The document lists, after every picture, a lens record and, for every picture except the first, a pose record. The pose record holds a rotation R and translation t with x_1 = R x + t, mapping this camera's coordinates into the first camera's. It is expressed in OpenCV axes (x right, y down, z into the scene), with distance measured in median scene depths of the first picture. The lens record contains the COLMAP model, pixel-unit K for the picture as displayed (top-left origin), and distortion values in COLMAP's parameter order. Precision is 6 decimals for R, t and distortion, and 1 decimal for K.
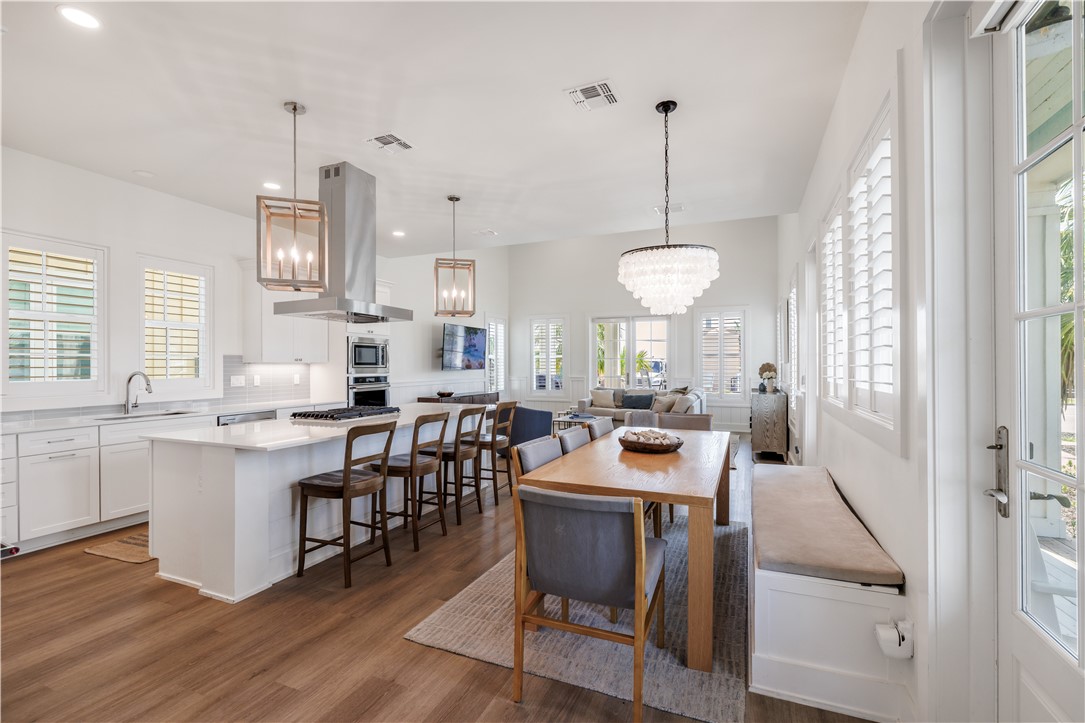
lens RADIAL K [[476.6, 0, 542.6], [0, 476.6, 367.3], [0, 0, 1]] dist [0.000626, 0.000473]
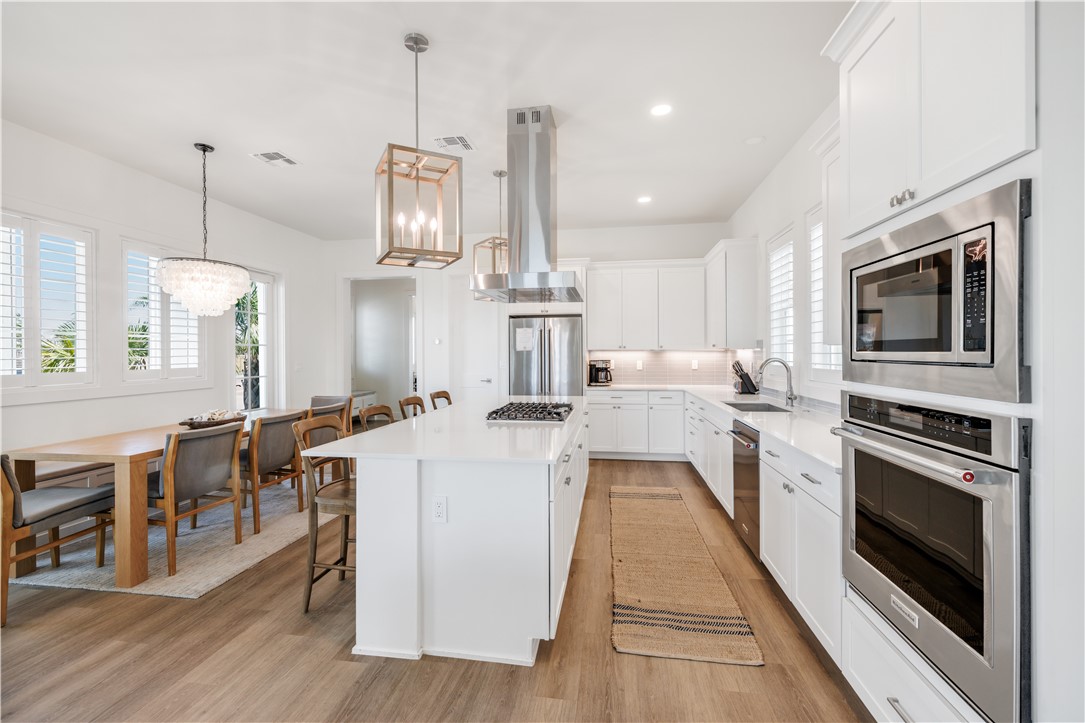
lens RADIAL K [[470.4, 0, 535.1], [0, 470.4, 355.1], [0, 0, 1]] dist [0.000158, 0.001515]
pose [[-0.971018, 0.009403, -0.238821, -0.174552], [0.007274, 0.999926, 0.009796, -0.007124], [0.238896, 0.007775, -0.971014, 1.428056]]
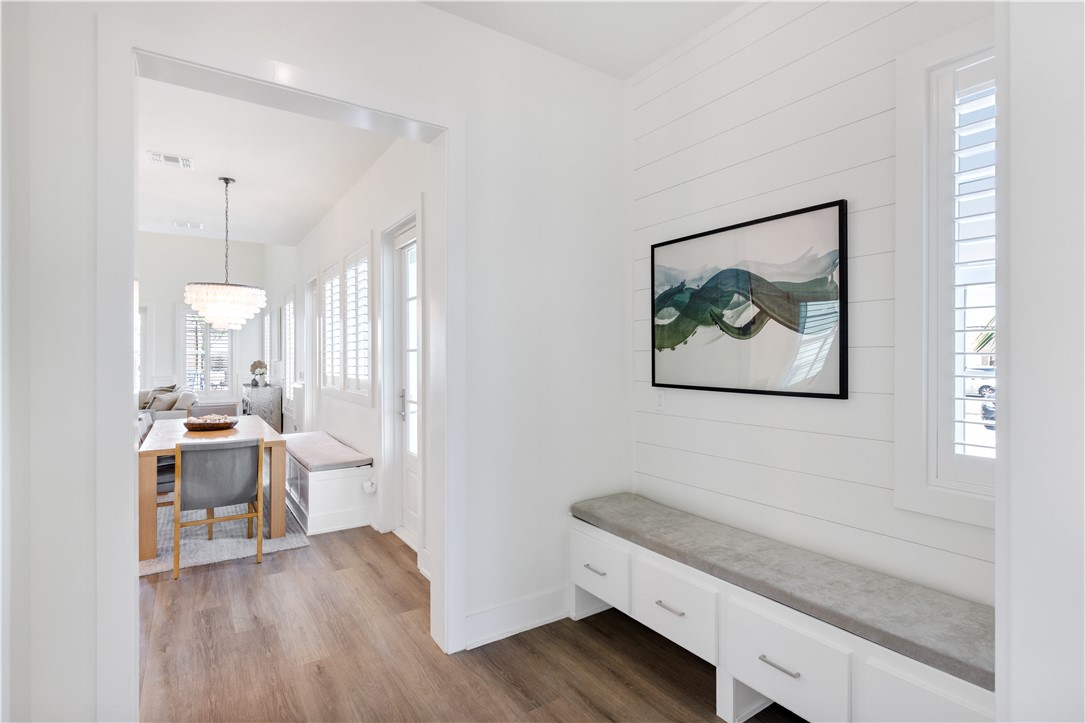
lens RADIAL K [[527.7, 0, 545.9], [0, 527.7, 357.4], [0, 0, 1]] dist [-0.005299, -0.000569]
pose [[0.539566, 0.004680, 0.841930, -0.330969], [0.001639, 0.999977, -0.006609, -0.011376], [-0.841941, 0.004947, 0.539546, -0.381124]]
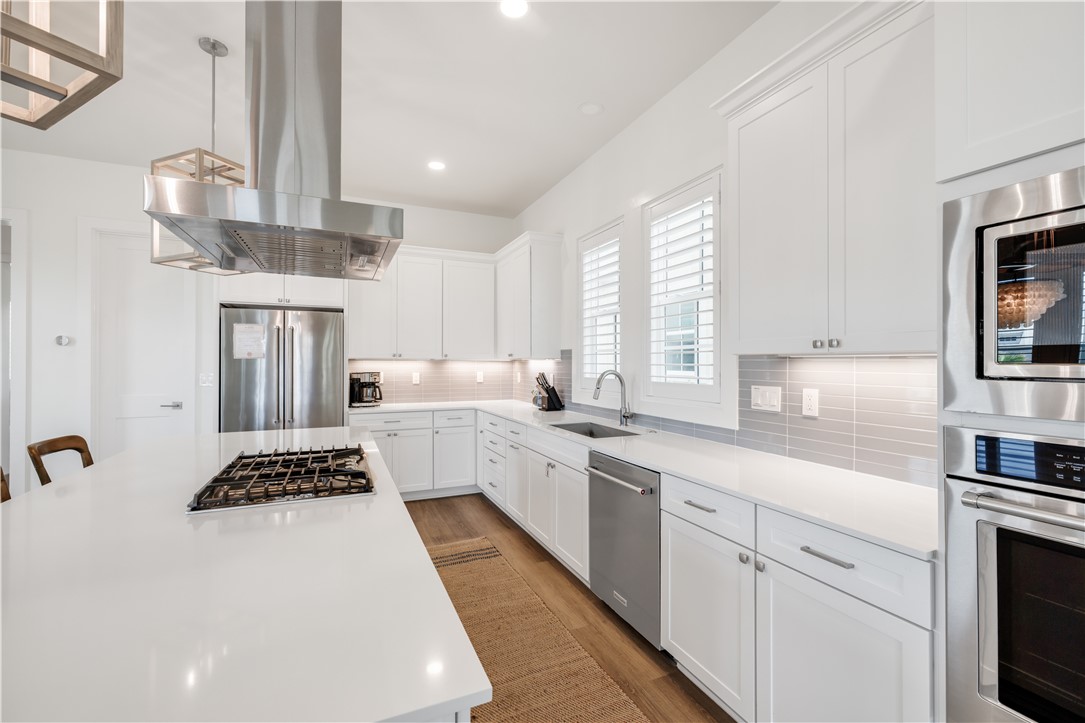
lens RADIAL K [[470.4, 0, 547.4], [0, 470.4, 361.2], [0, 0, 1]] dist [0.000158, 0.001515]
pose [[-0.680694, -0.000592, -0.732567, -0.197621], [-0.003082, 0.999993, 0.002056, -0.005527], [0.732561, 0.003657, -0.680692, 1.174867]]
